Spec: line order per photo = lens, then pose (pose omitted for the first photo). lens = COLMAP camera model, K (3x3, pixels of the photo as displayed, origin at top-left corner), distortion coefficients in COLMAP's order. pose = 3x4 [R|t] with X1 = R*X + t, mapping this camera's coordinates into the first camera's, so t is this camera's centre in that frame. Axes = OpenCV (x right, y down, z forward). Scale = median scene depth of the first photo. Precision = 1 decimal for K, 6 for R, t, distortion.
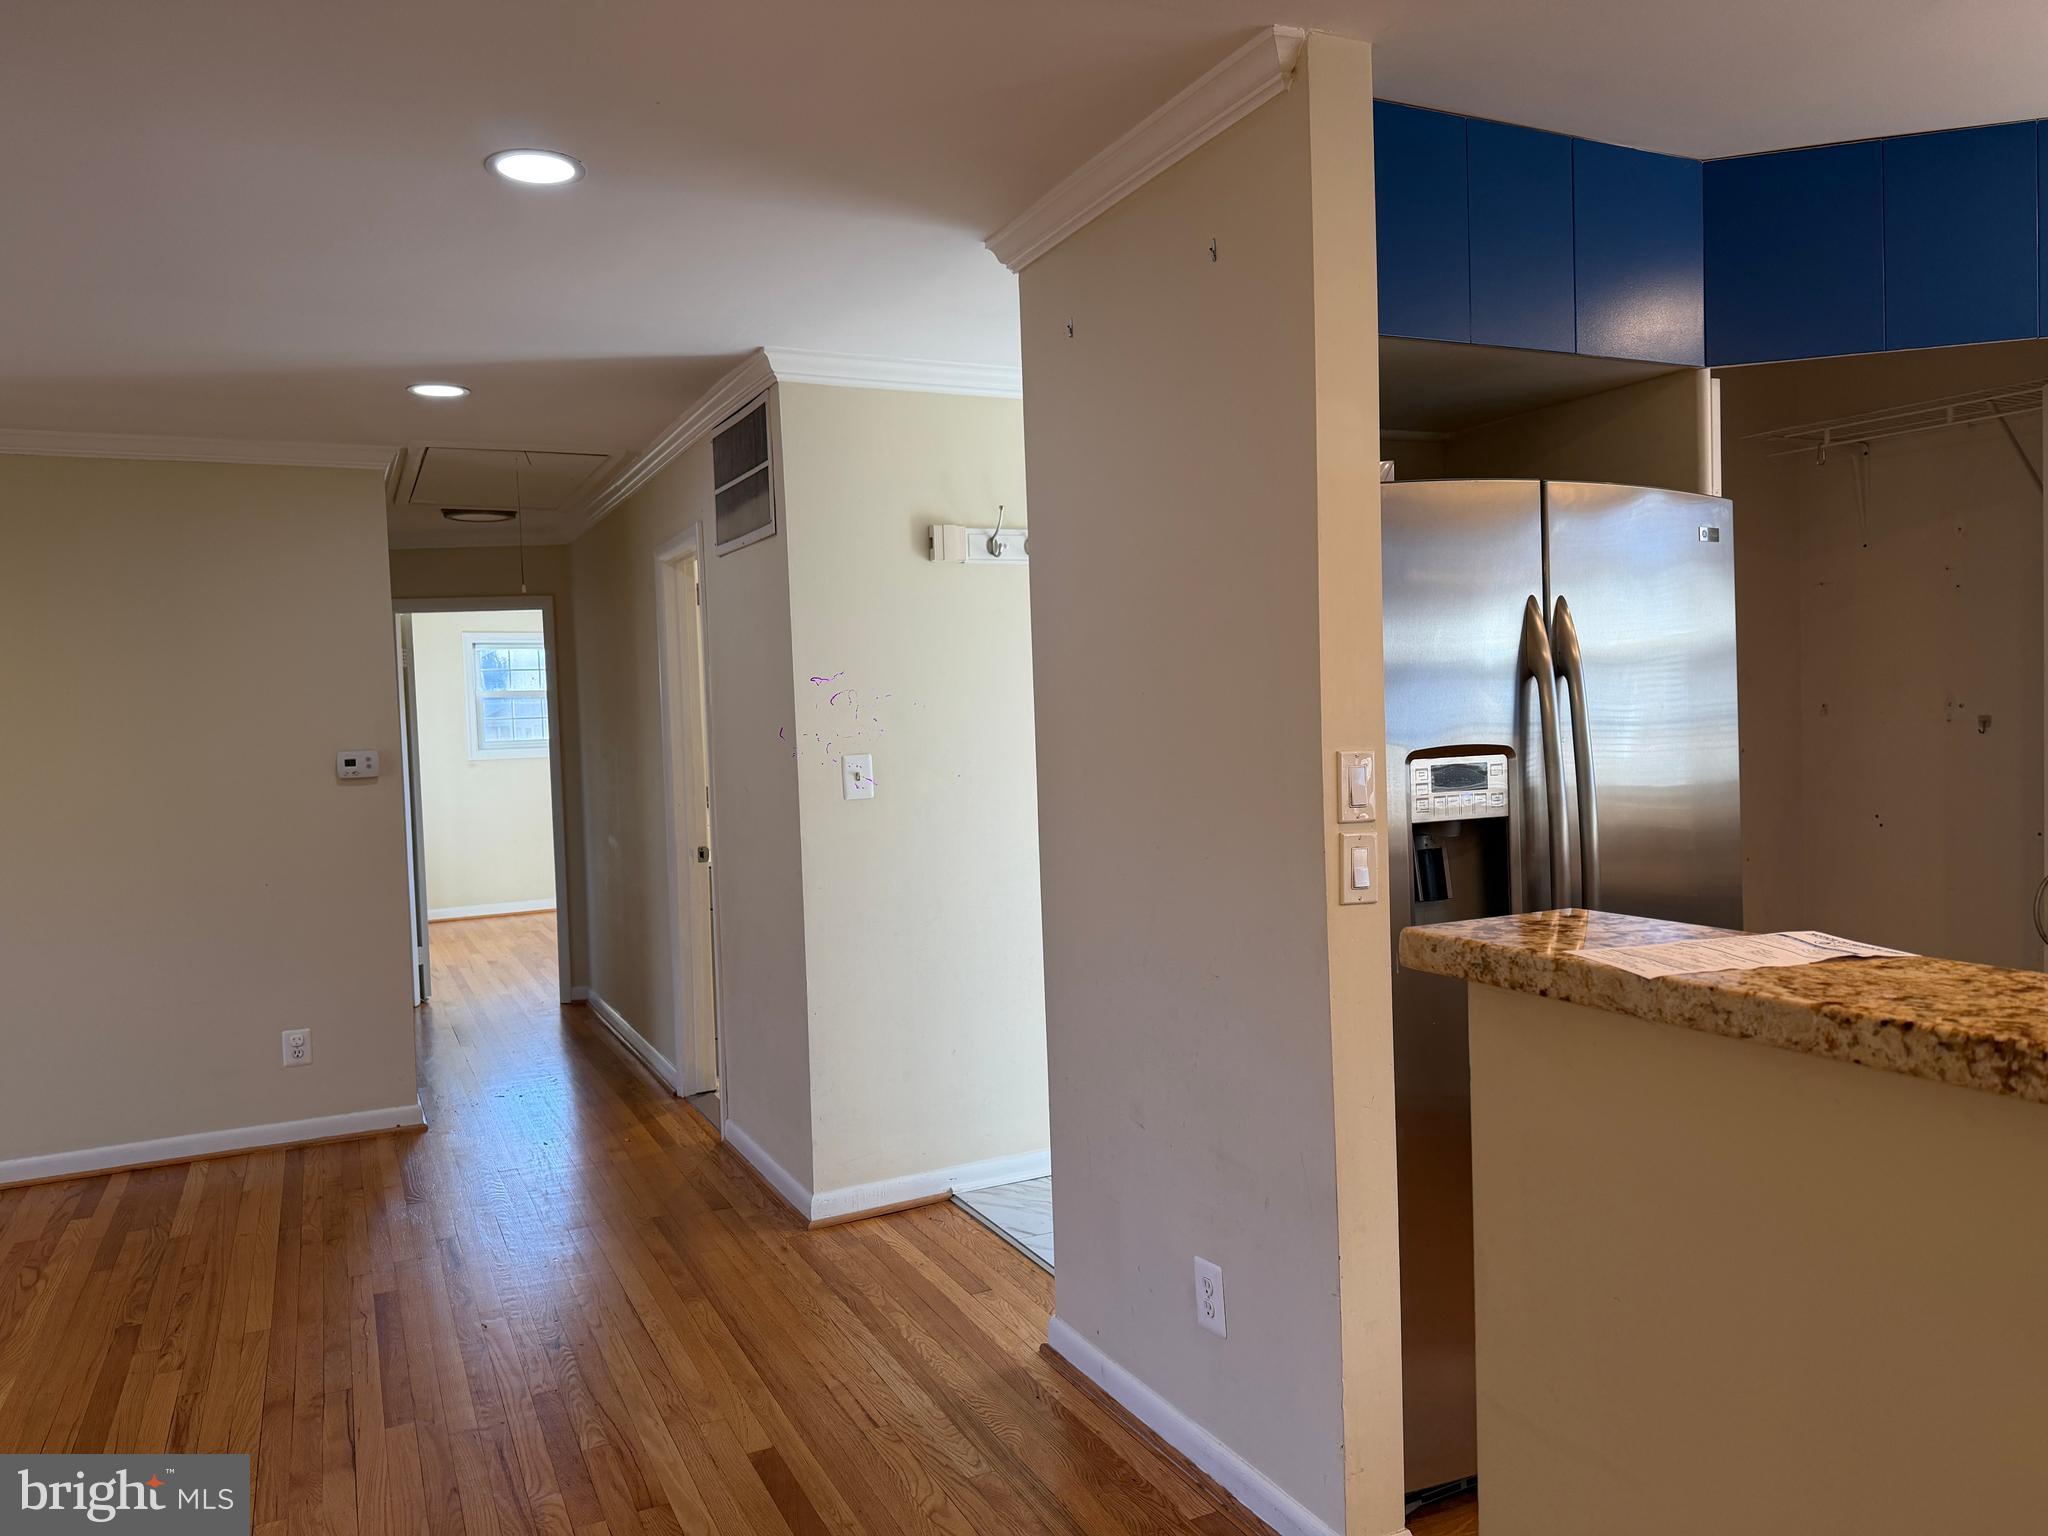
lens RADIAL K [[1461.2, 0, 1029.9], [0, 1461.2, 782.8], [0, 0, 1]] dist [0.021844, -0.047837]
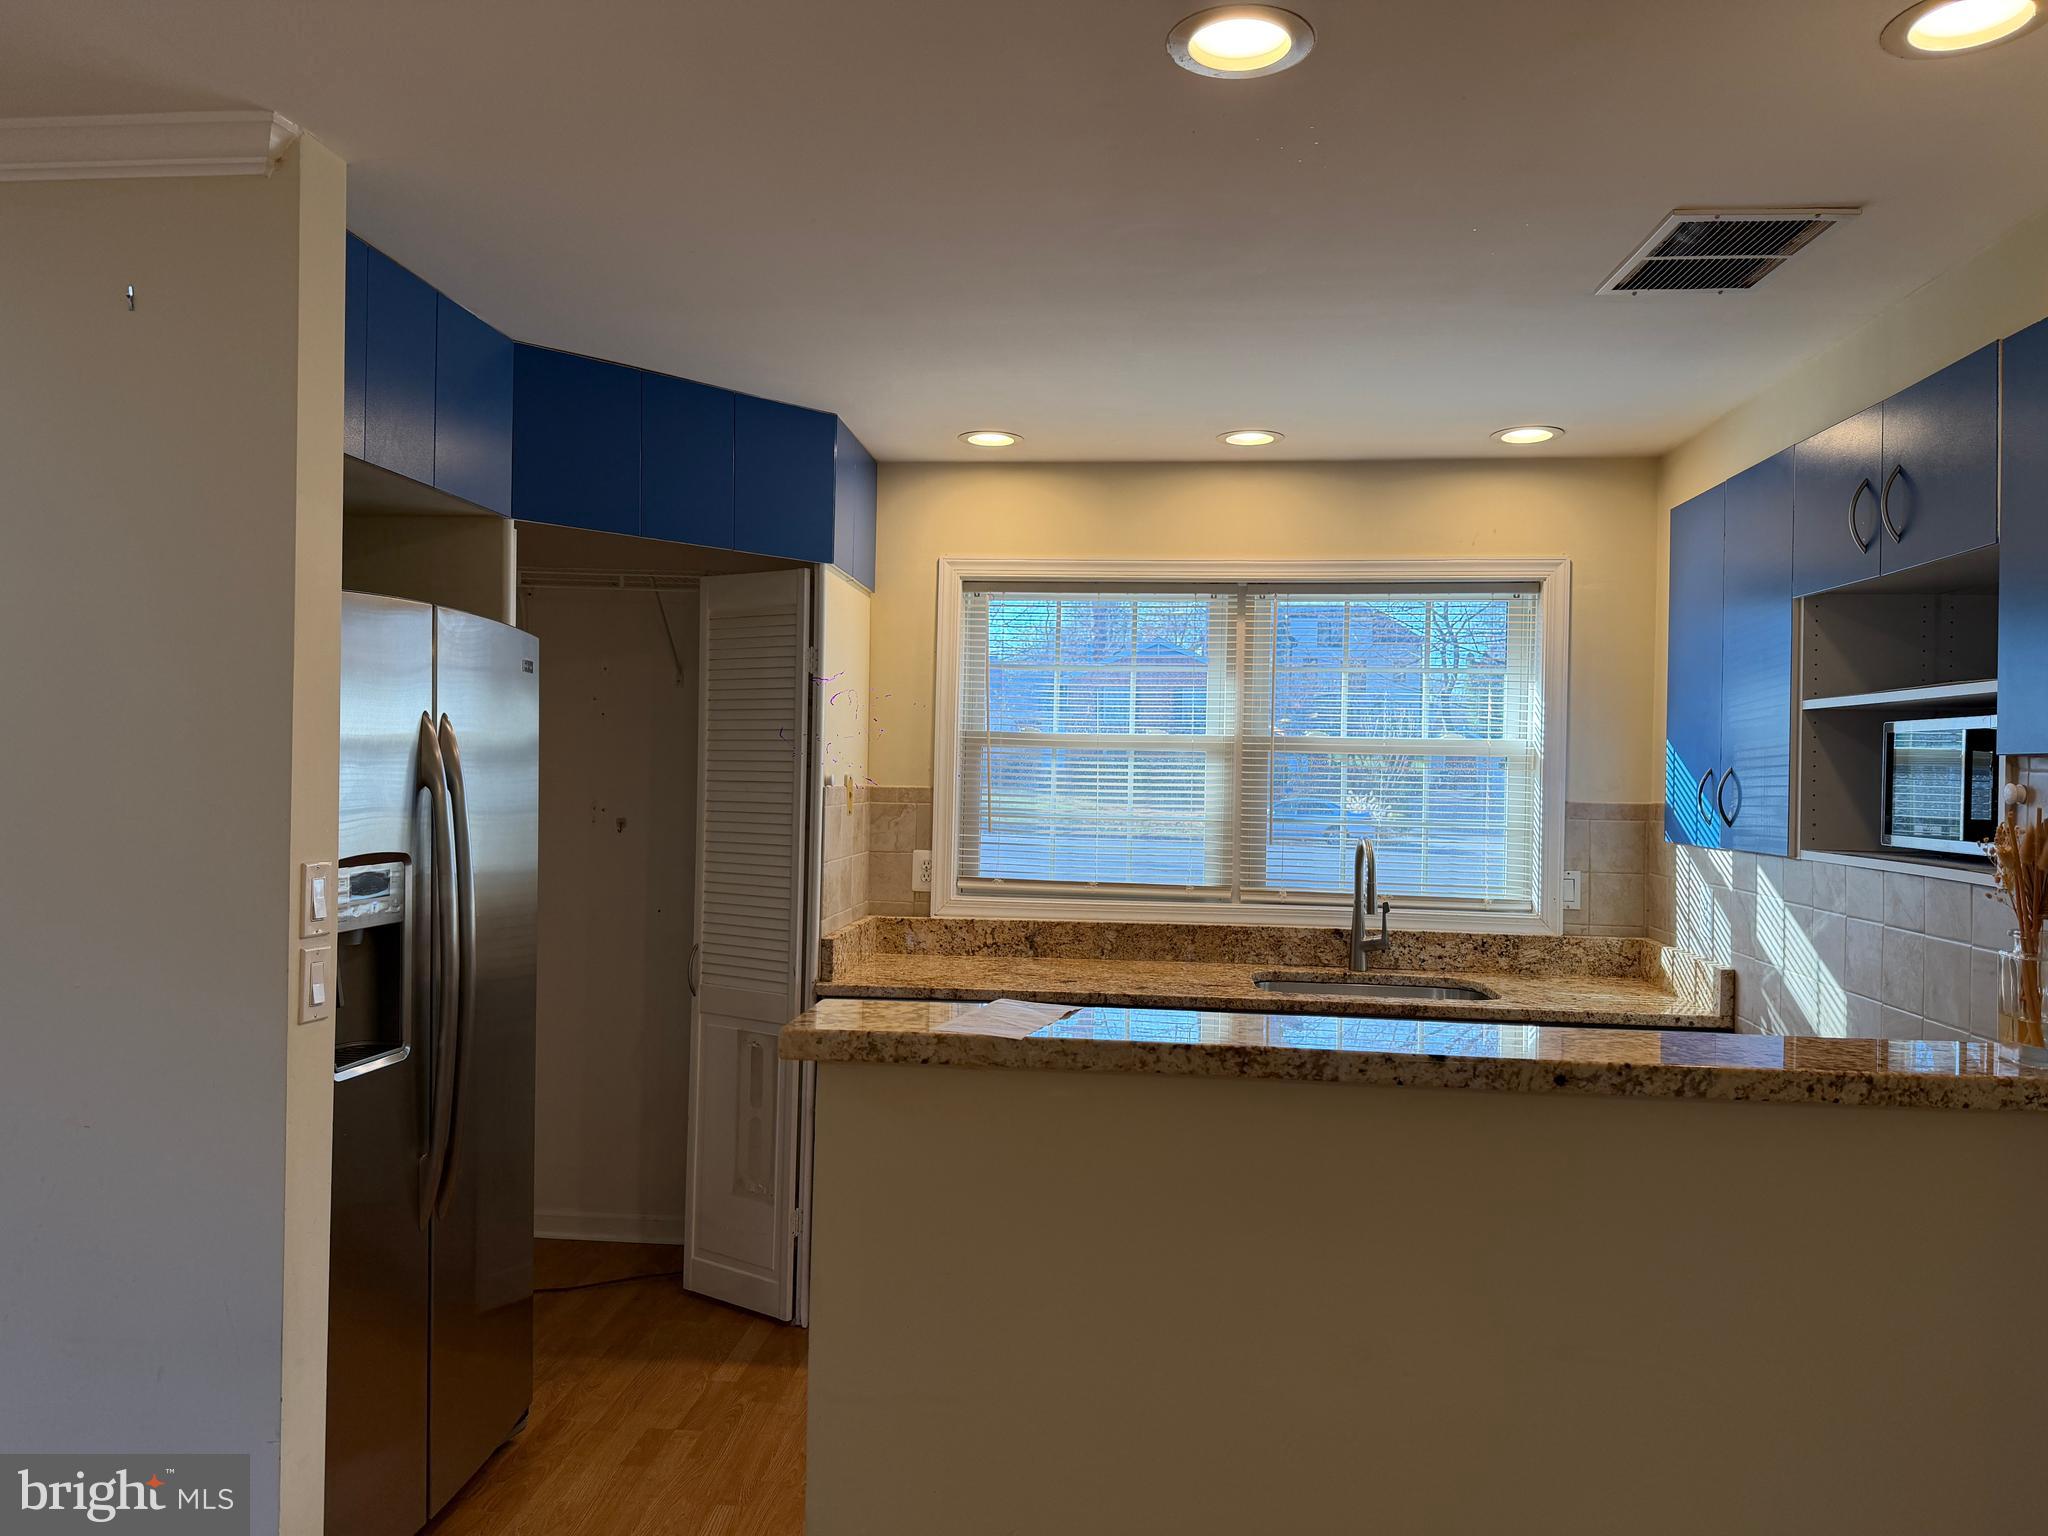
lens RADIAL K [[1430.1, 0, 1033.1], [0, 1430.1, 766.0], [0, 0, 1]] dist [0.096561, -0.137626]
pose [[0.510627, 0.045508, 0.858597, -0.346759], [0.007072, 0.998342, -0.057120, -0.026016], [-0.859773, 0.035239, 0.509458, 0.089382]]
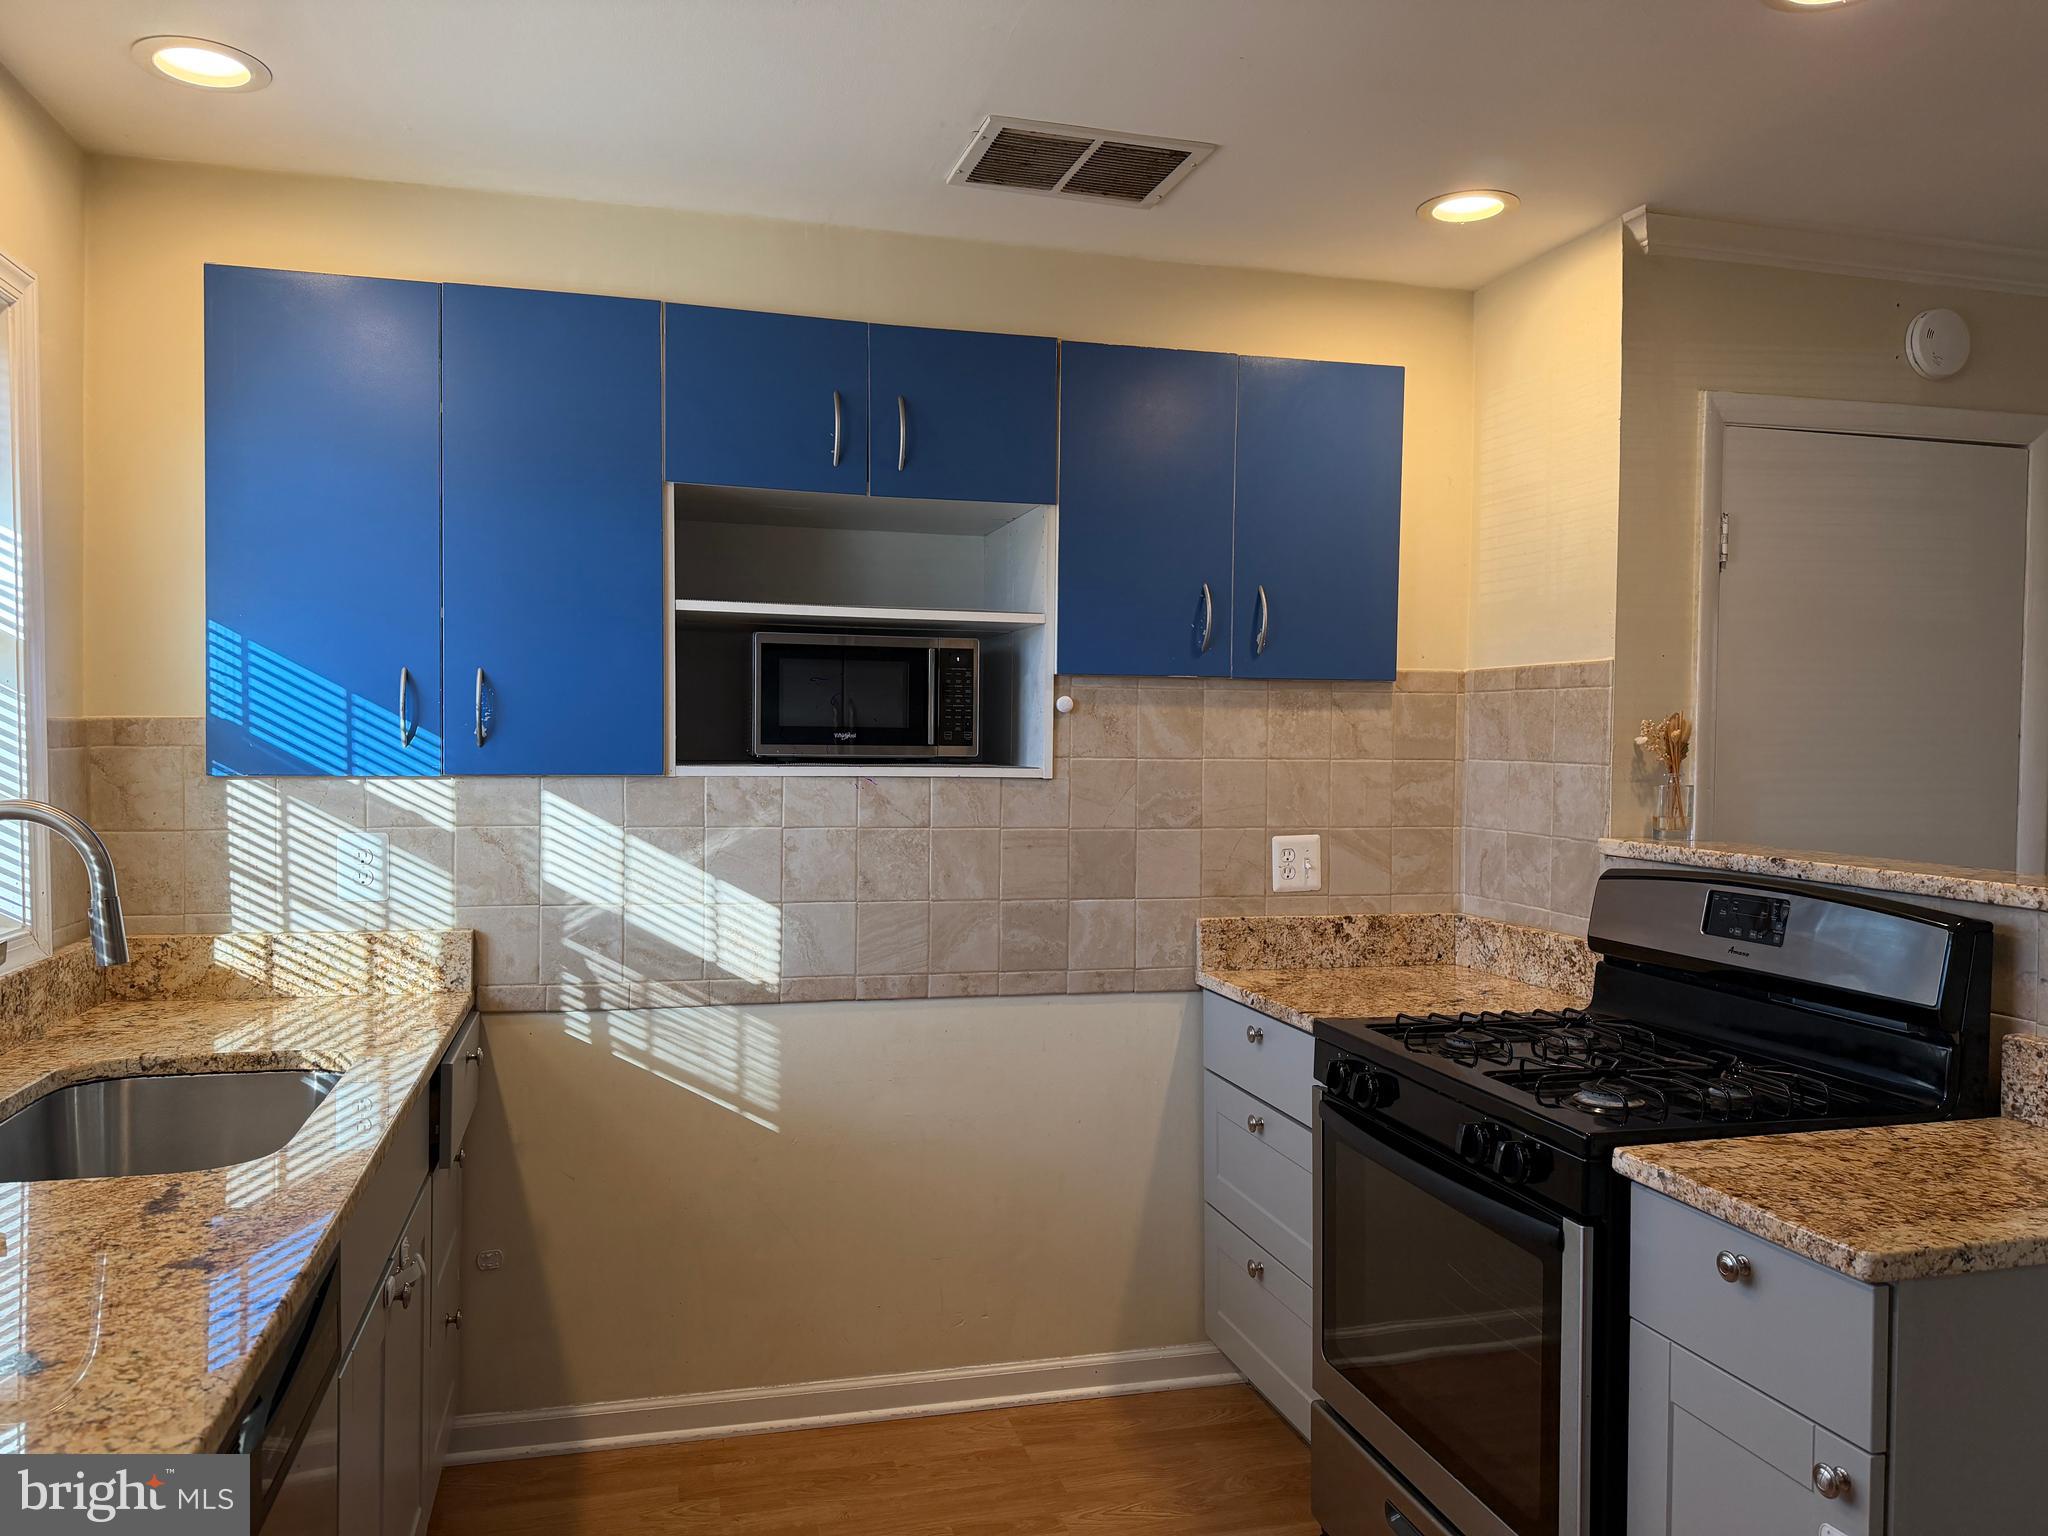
lens RADIAL K [[1461.2, 0, 1029.9], [0, 1461.2, 782.8], [0, 0, 1]] dist [0.021844, -0.047837]
pose [[-0.983279, 0.019048, 0.181104, 0.653924], [0.033958, 0.996249, 0.079588, -0.090522], [-0.178909, 0.084407, -0.980238, 1.268180]]
